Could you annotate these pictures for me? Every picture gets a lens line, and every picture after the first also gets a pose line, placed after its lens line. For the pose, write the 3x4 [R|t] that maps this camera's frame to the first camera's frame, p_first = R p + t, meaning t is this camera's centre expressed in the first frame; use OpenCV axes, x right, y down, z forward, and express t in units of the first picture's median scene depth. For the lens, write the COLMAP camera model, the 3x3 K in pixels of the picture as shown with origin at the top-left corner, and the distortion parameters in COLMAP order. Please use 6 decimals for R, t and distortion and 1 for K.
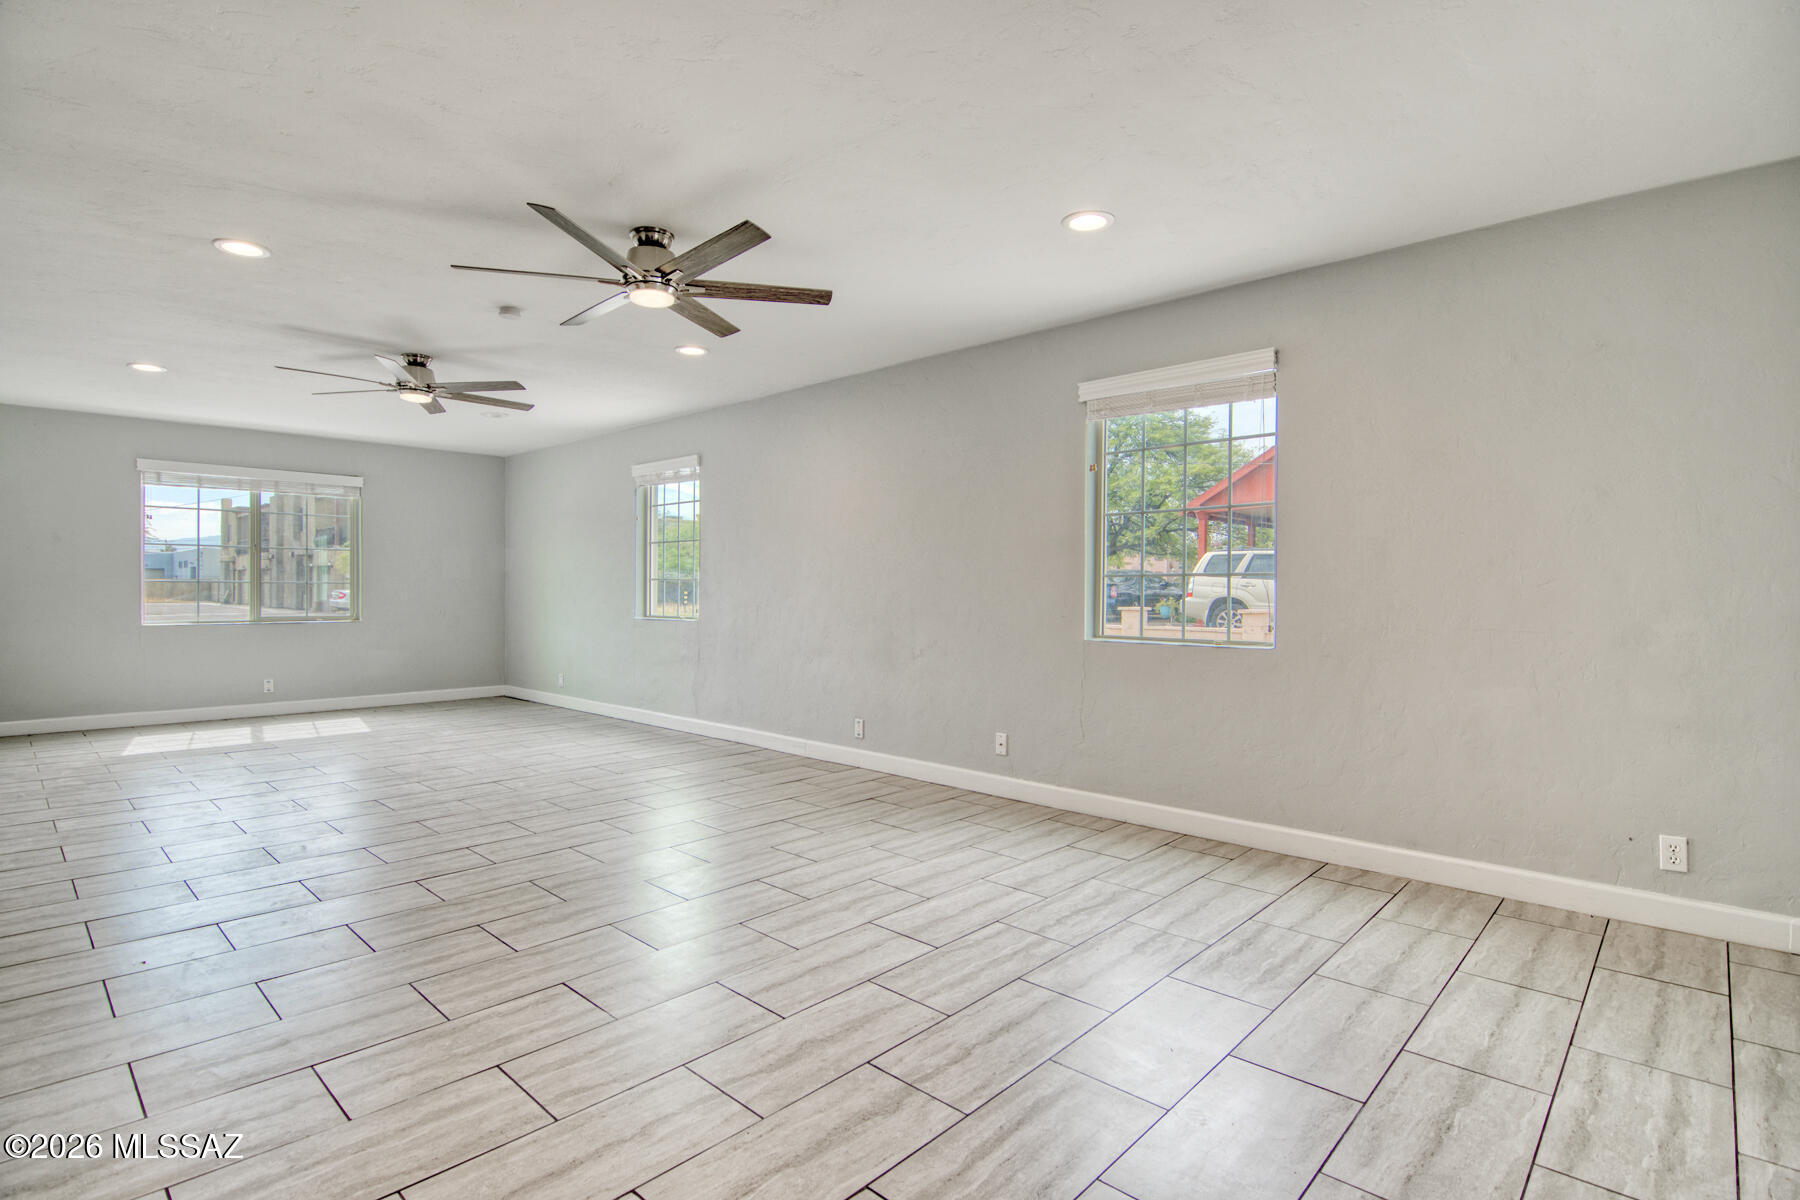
lens RADIAL K [[886.3, 0, 904.7], [0, 886.3, 593.4], [0, 0, 1]] dist [-0.009338, -0.005385]
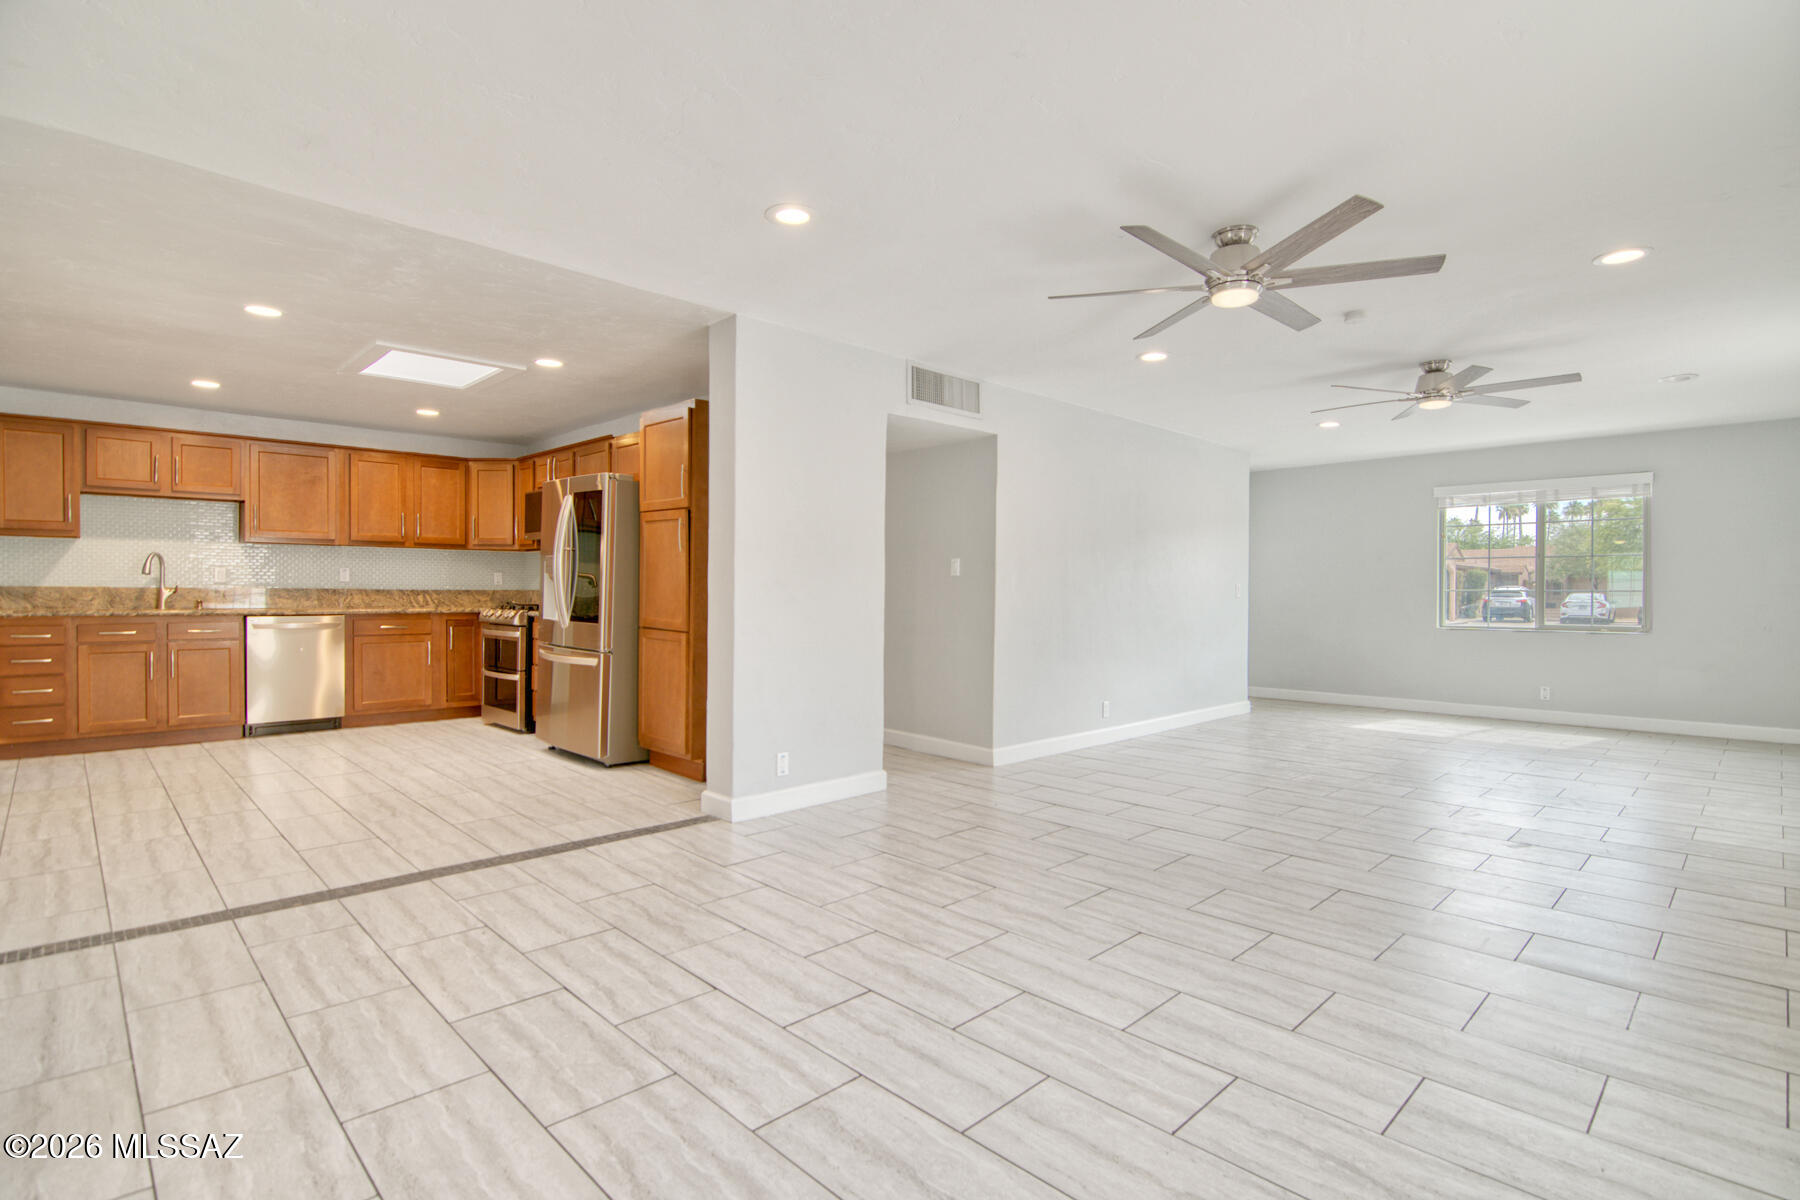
lens RADIAL K [[886.3, 0, 899.4], [0, 886.3, 595.3], [0, 0, 1]] dist [-0.009338, -0.005385]
pose [[-0.064033, -0.002400, -0.997945, 0.825748], [-0.008717, 0.999960, -0.001846, 0.002073], [0.997910, 0.008581, -0.064051, 0.804304]]
